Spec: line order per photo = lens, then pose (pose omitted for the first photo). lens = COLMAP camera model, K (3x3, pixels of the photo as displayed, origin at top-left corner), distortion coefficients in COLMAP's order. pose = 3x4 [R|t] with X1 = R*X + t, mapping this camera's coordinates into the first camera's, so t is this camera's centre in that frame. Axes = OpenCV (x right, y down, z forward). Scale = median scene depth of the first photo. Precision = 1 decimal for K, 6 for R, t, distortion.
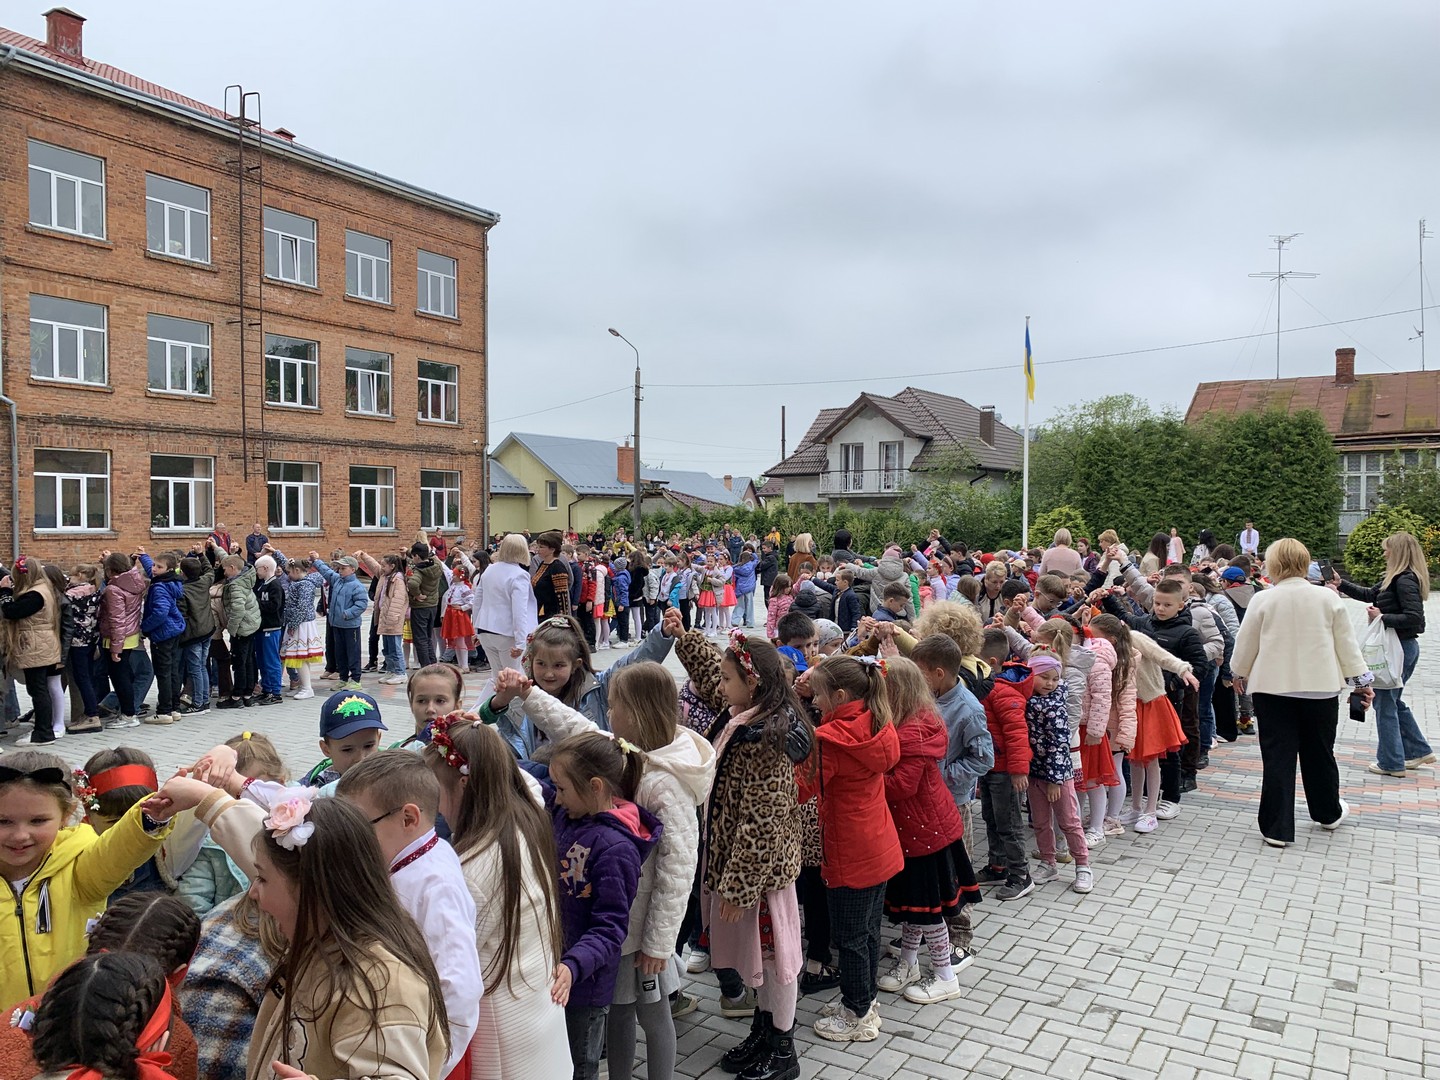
lens RADIAL K [[1132.0, 0, 714.8], [0, 1132.0, 553.6], [0, 0, 1]] dist [-0.024853, 0.047892]
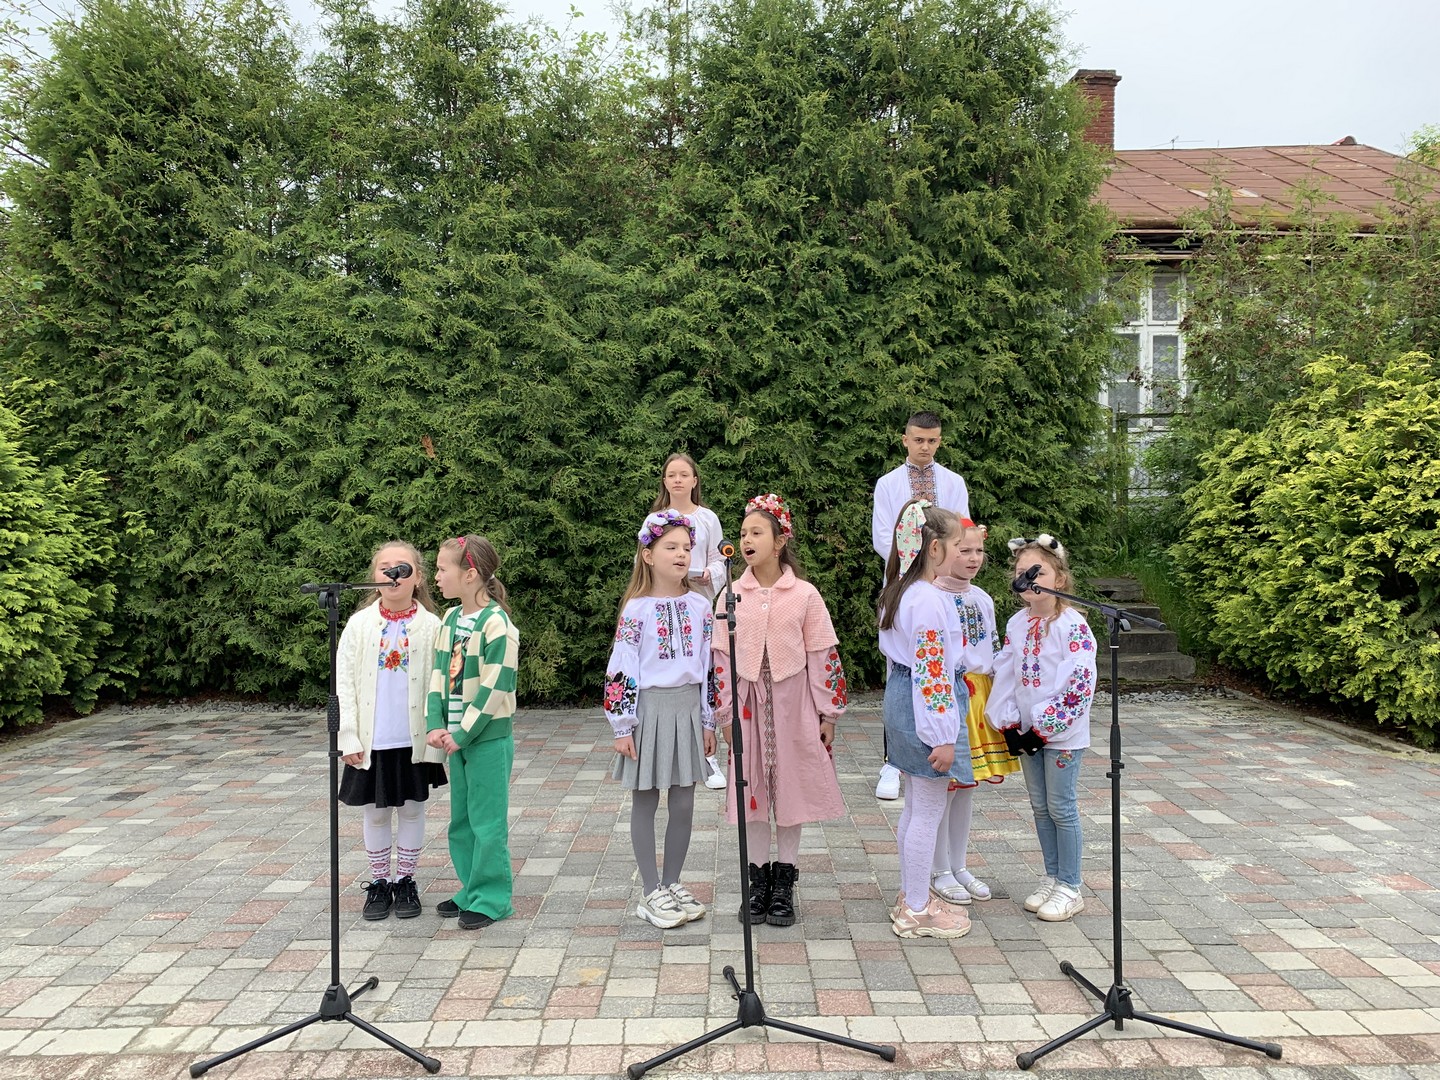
lens RADIAL K [[1097.5, 0, 720.0], [0, 1097.5, 540.0], [0, 0, 1]] dist [0.102207, -0.173218]
pose [[0.828348, -0.030240, 0.559397, 0.324851], [0.029266, 0.999514, 0.010695, -0.010719], [-0.559449, 0.007512, 0.828831, 0.799292]]
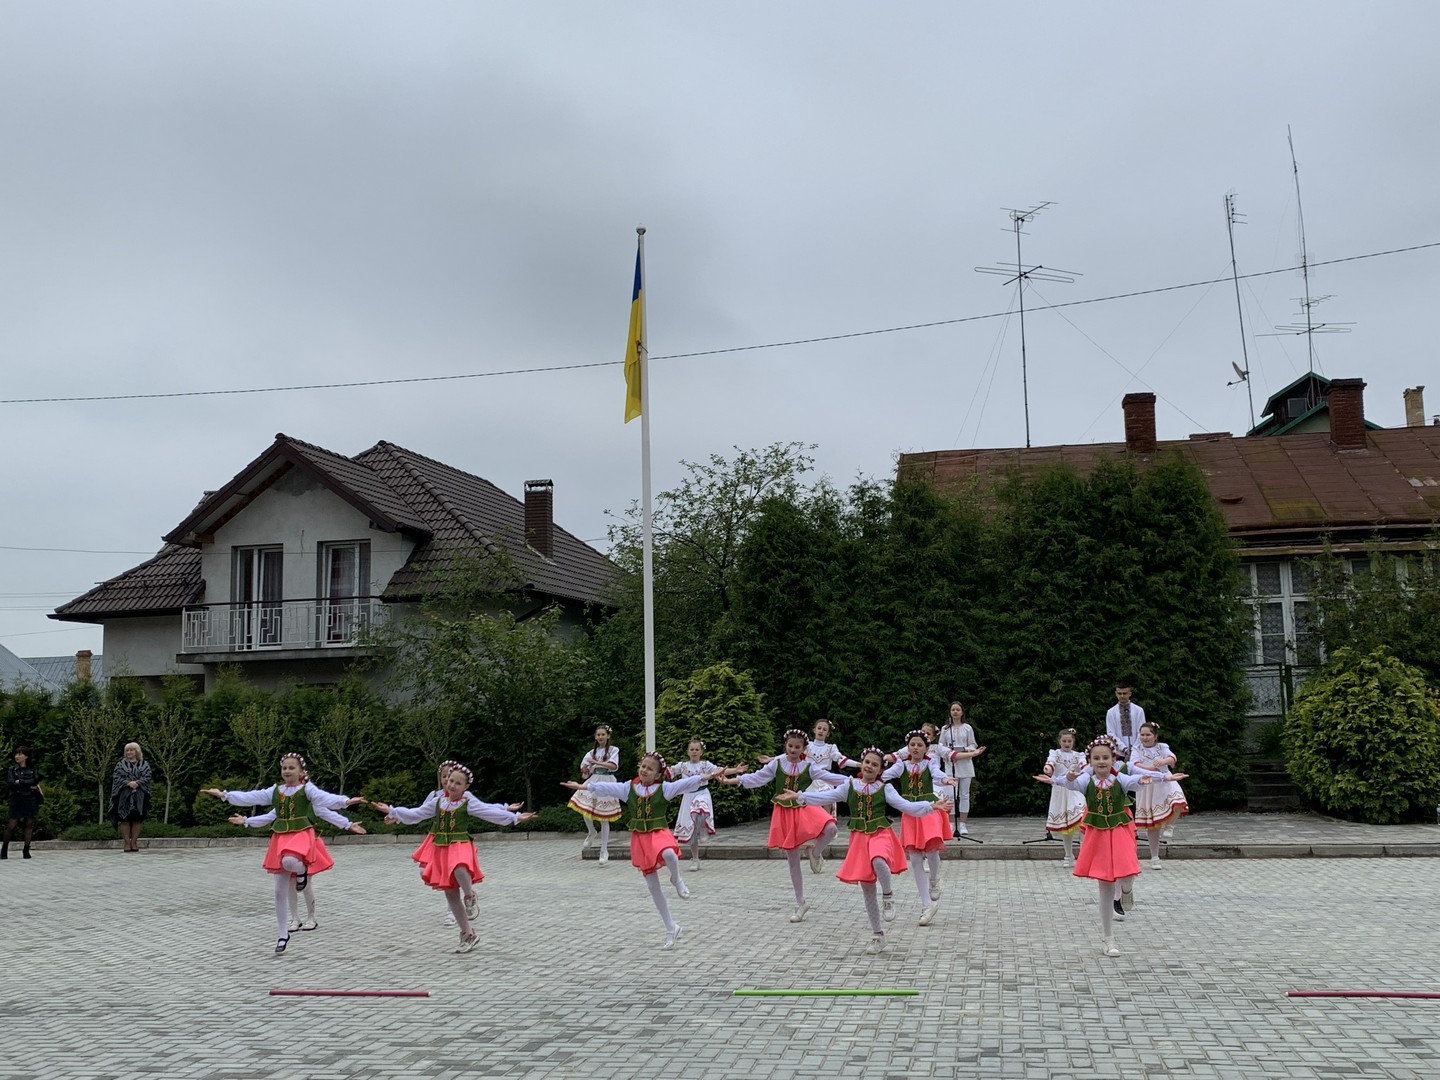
lens RADIAL K [[1499.9, 0, 718.1], [0, 1499.9, 524.3], [0, 0, 1]] dist [0.180490, -0.500151]
pose [[0.931642, 0.022814, 0.362661, 0.088076], [0.034996, 0.987755, -0.152038, -0.004872], [-0.361689, 0.154336, 0.919435, 0.437202]]
